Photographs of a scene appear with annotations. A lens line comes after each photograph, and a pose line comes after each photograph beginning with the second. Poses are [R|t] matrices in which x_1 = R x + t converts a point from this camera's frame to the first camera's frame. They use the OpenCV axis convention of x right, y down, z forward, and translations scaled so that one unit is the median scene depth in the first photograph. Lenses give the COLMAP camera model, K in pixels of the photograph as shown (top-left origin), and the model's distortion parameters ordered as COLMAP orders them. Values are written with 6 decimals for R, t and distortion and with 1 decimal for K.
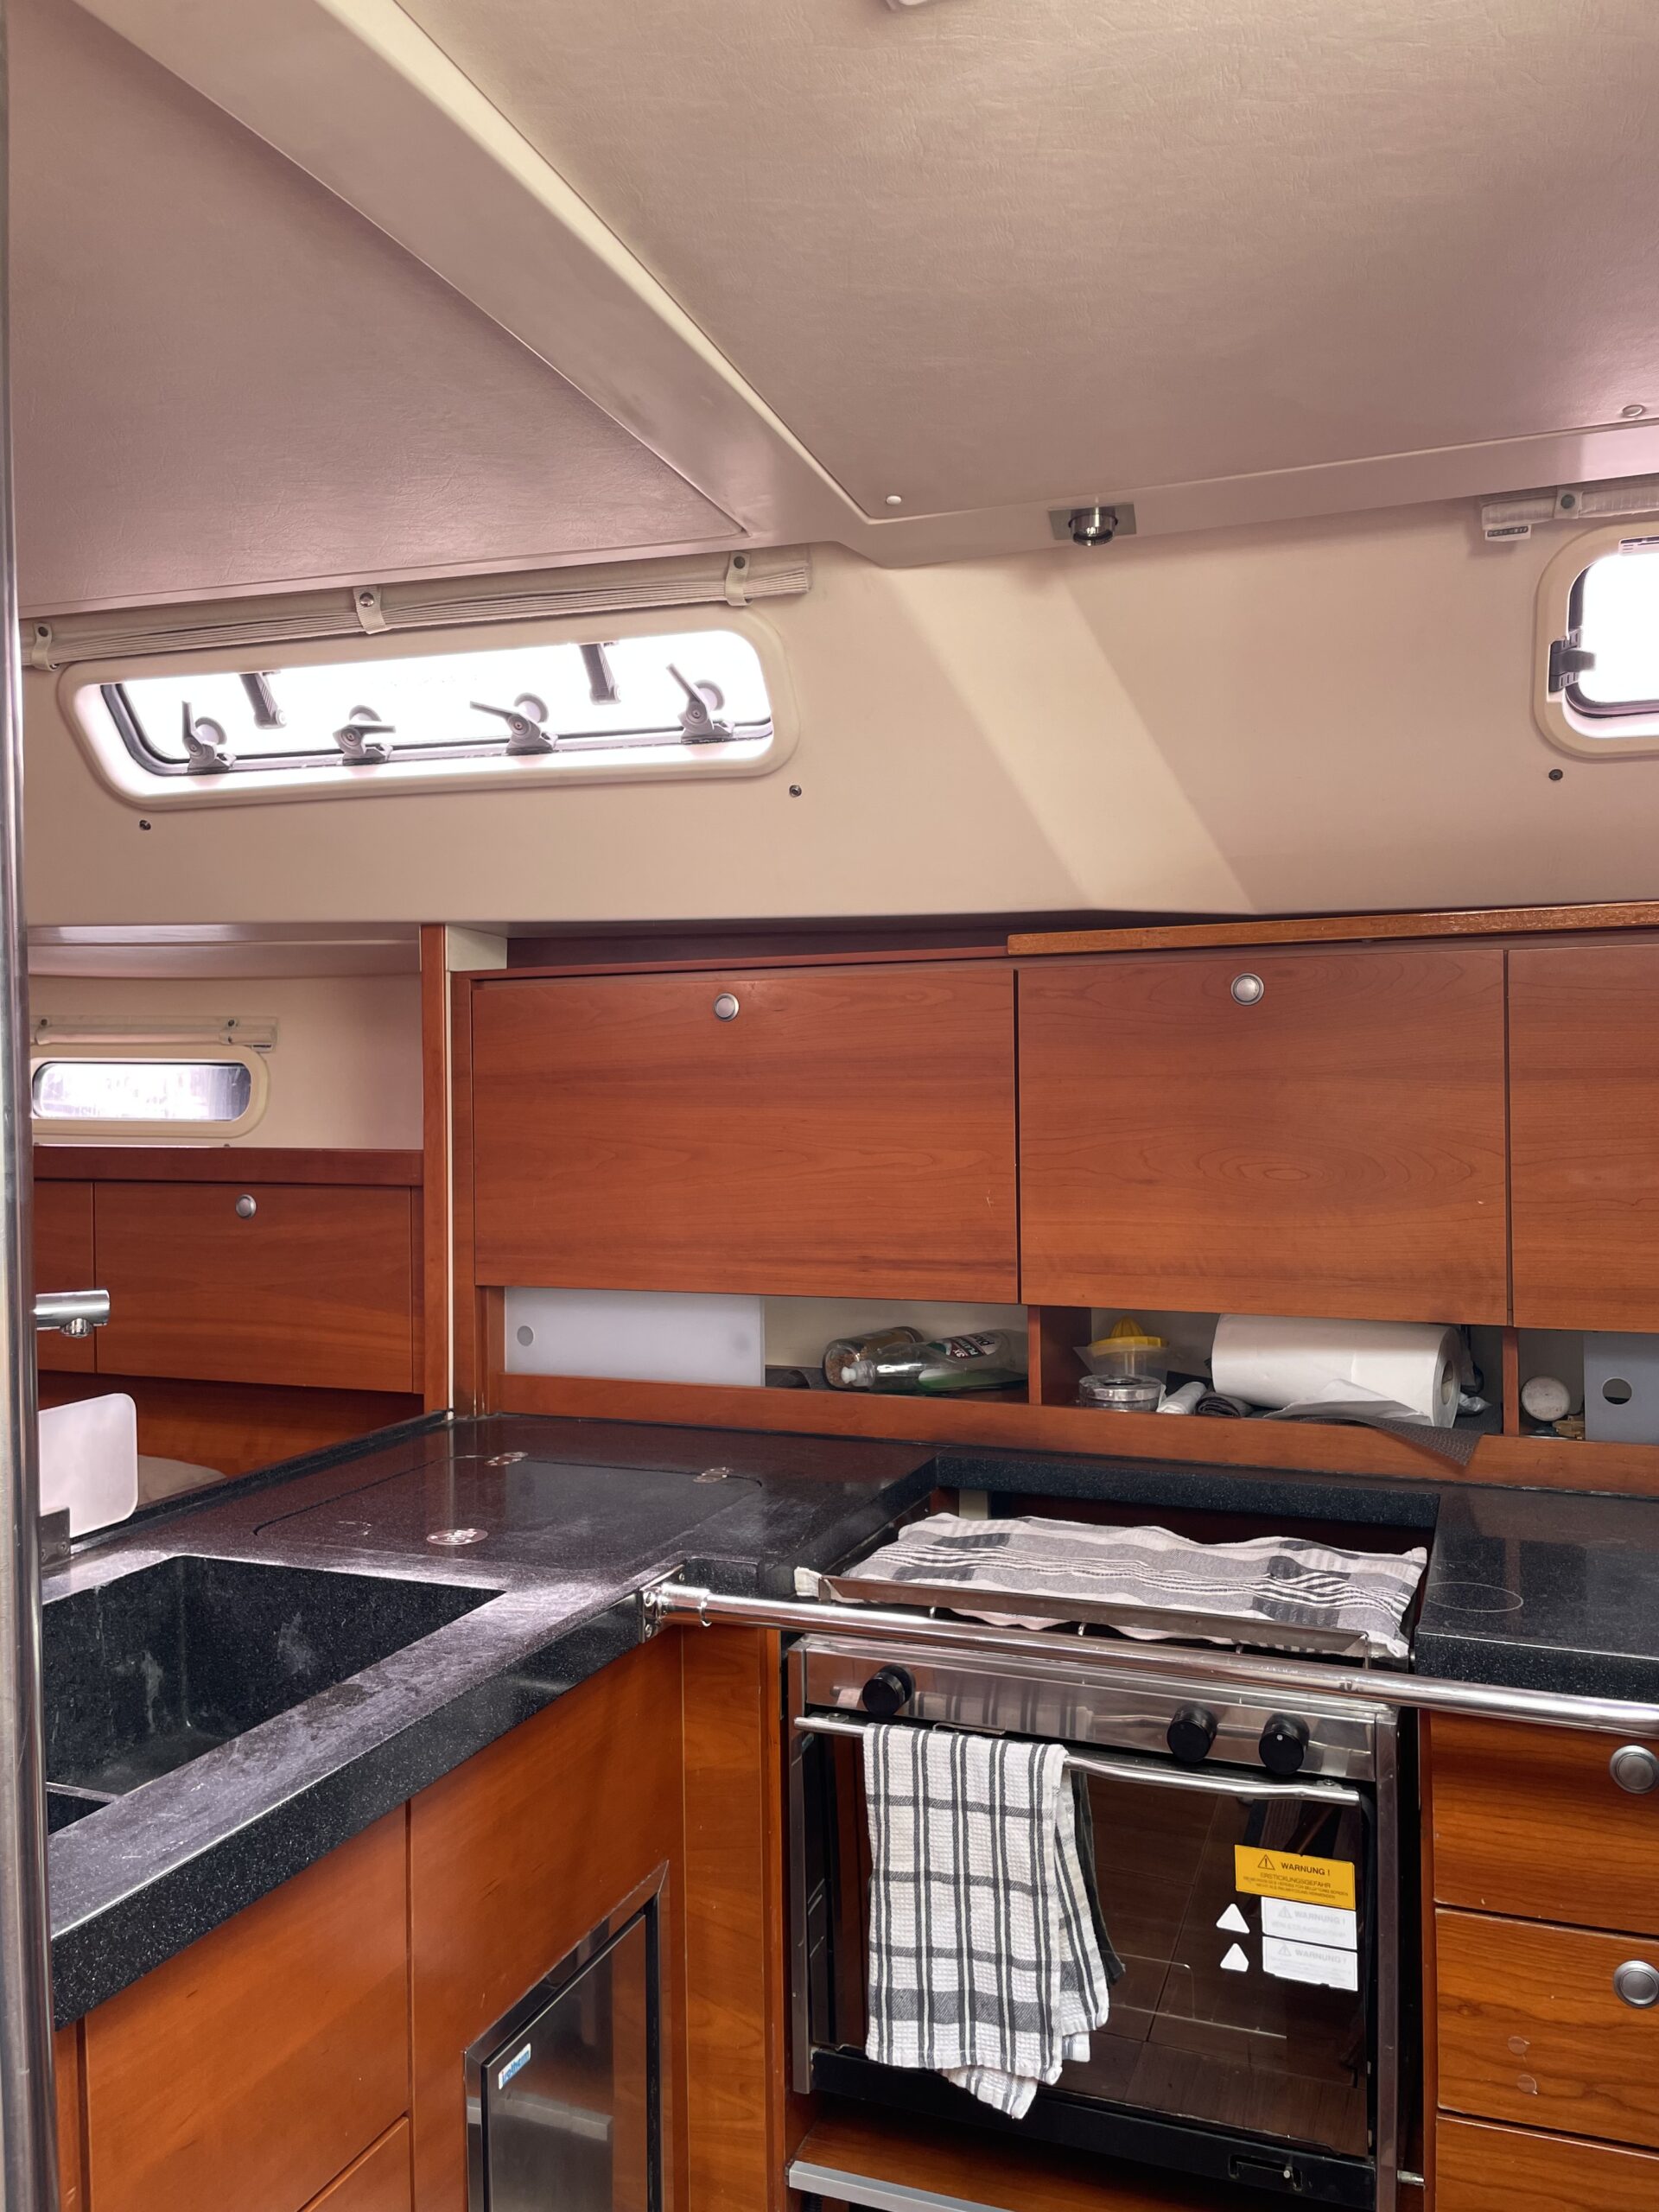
lens RADIAL K [[1692.4, 0, 784.0], [0, 1692.4, 1093.3], [0, 0, 1]] dist [0.071349, -0.087004]
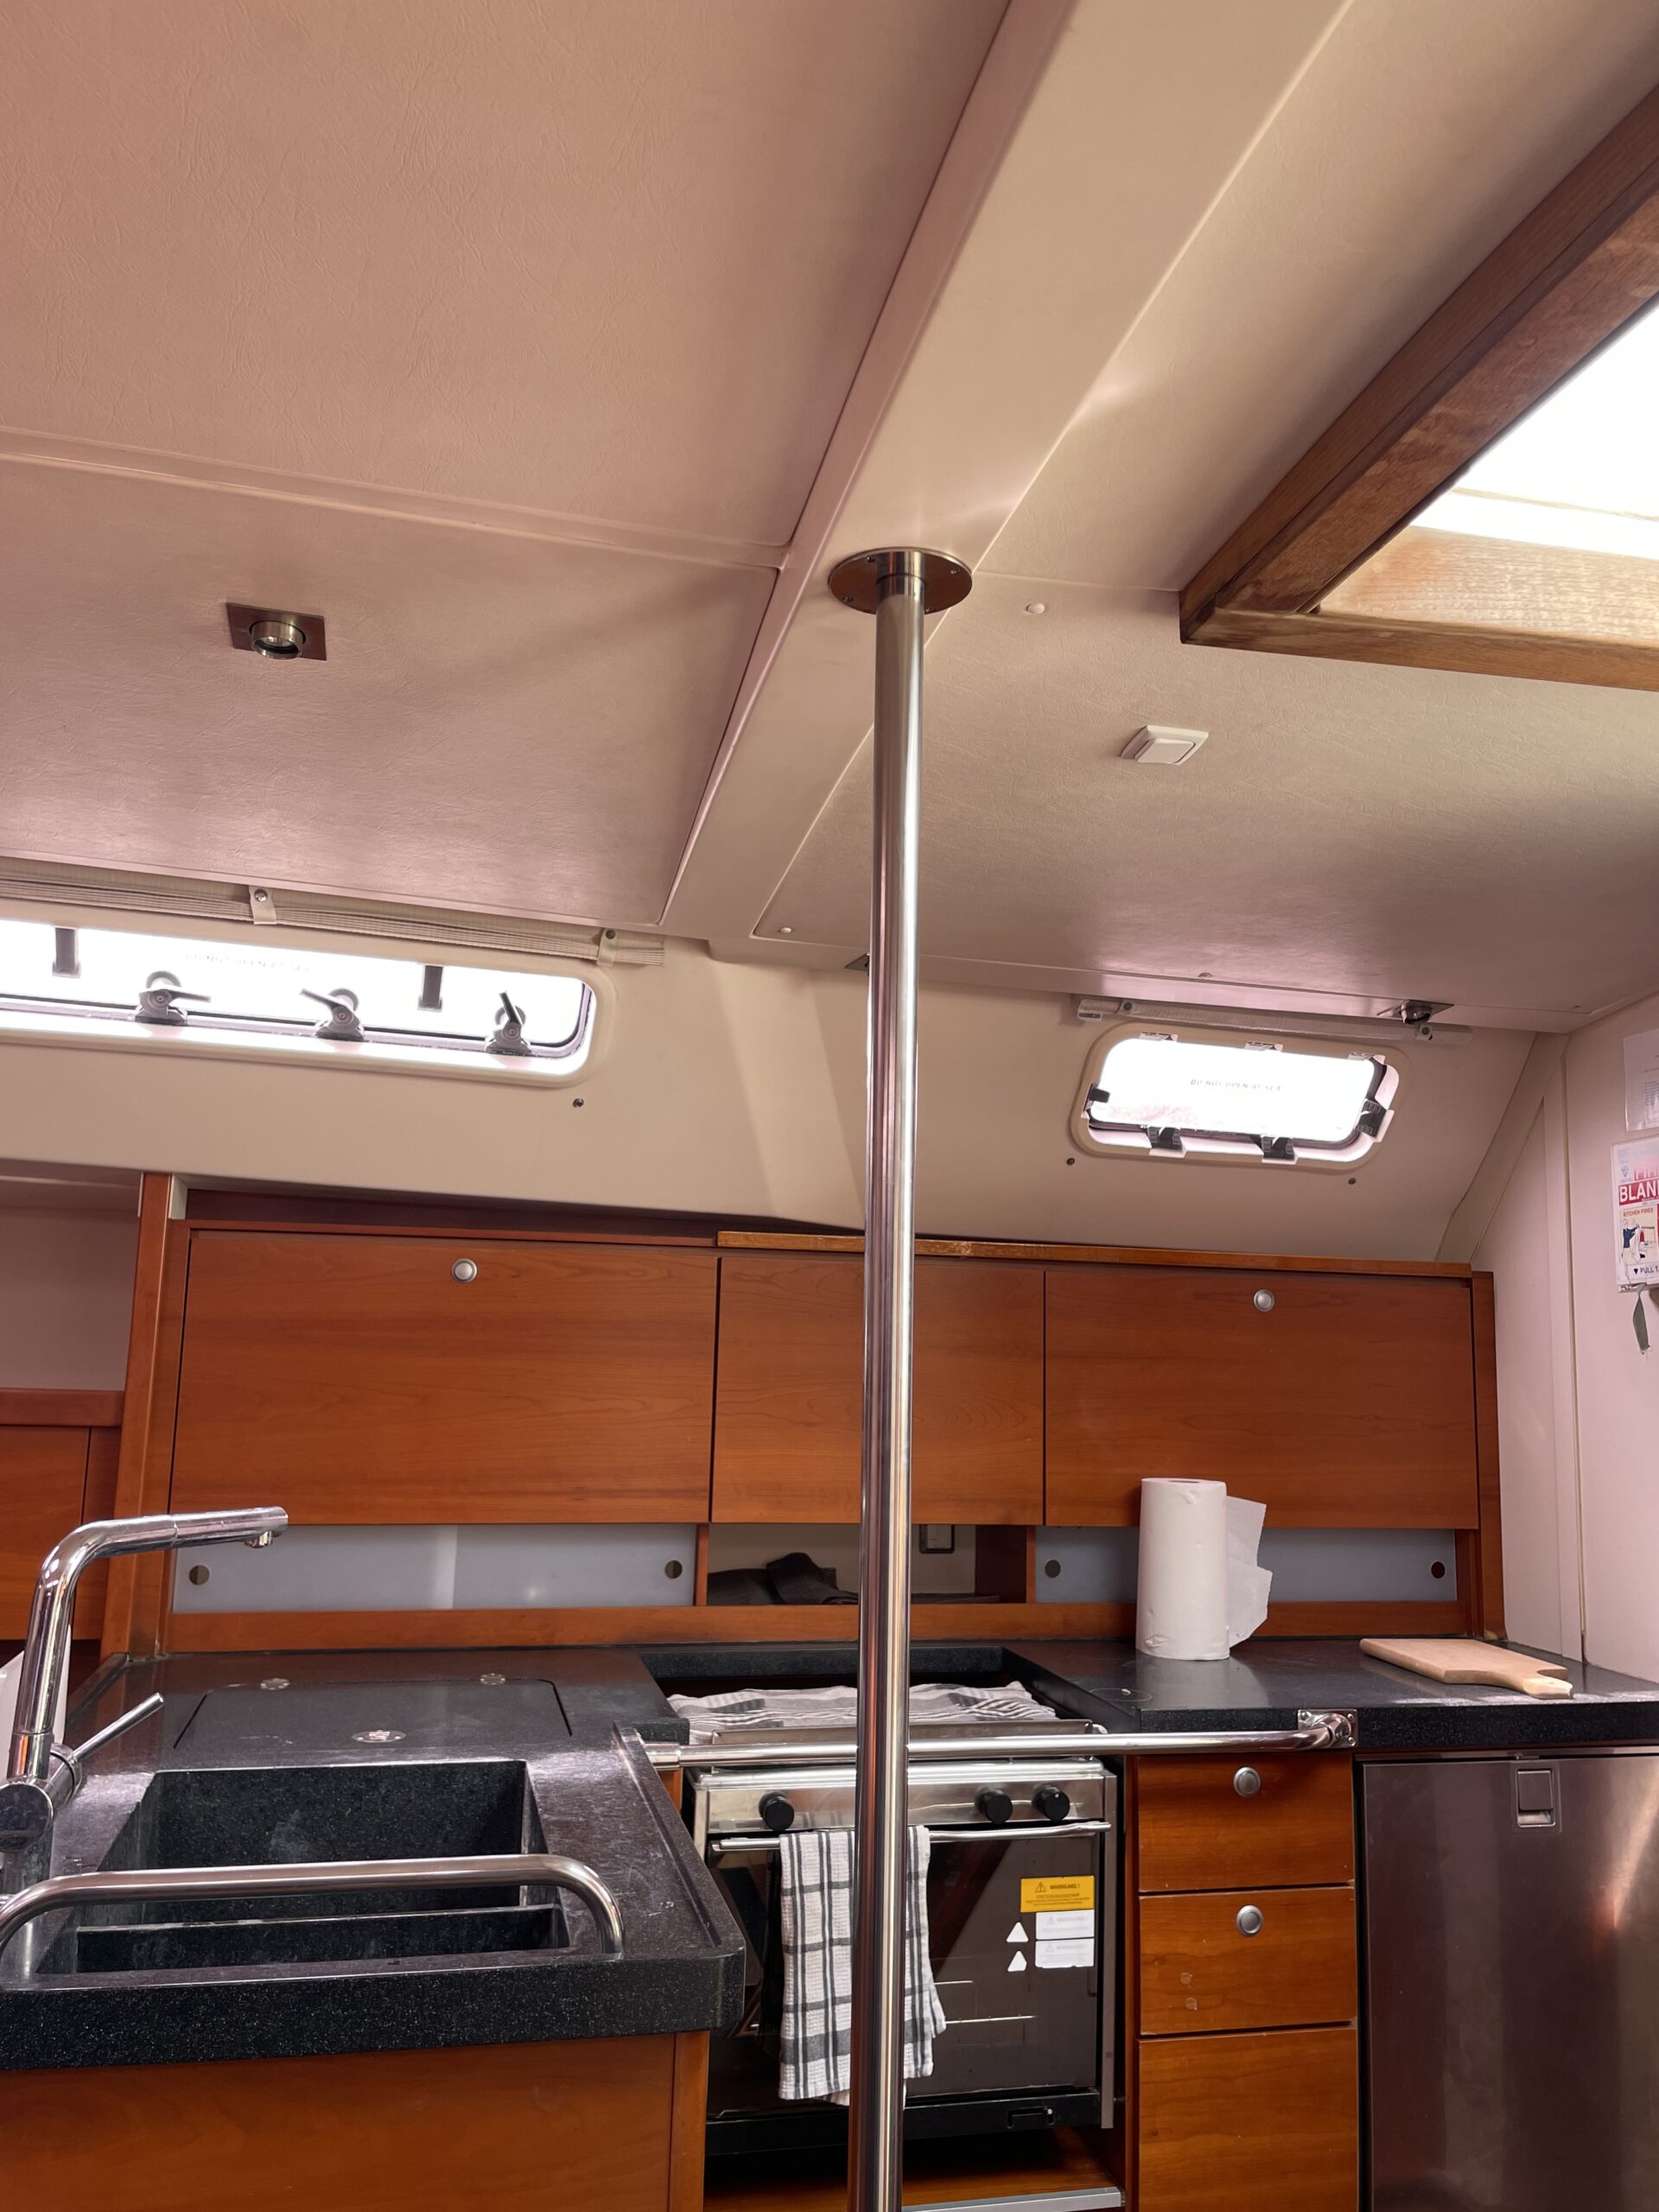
lens RADIAL K [[1692.4, 0, 839.1], [0, 1692.4, 1112.3], [0, 0, 1]] dist [0.071349, -0.087004]
pose [[0.814342, 0.116641, 0.568544, -0.669844], [-0.033927, 0.987489, -0.153997, 0.016918], [-0.579393, 0.106117, 0.808111, -0.144495]]
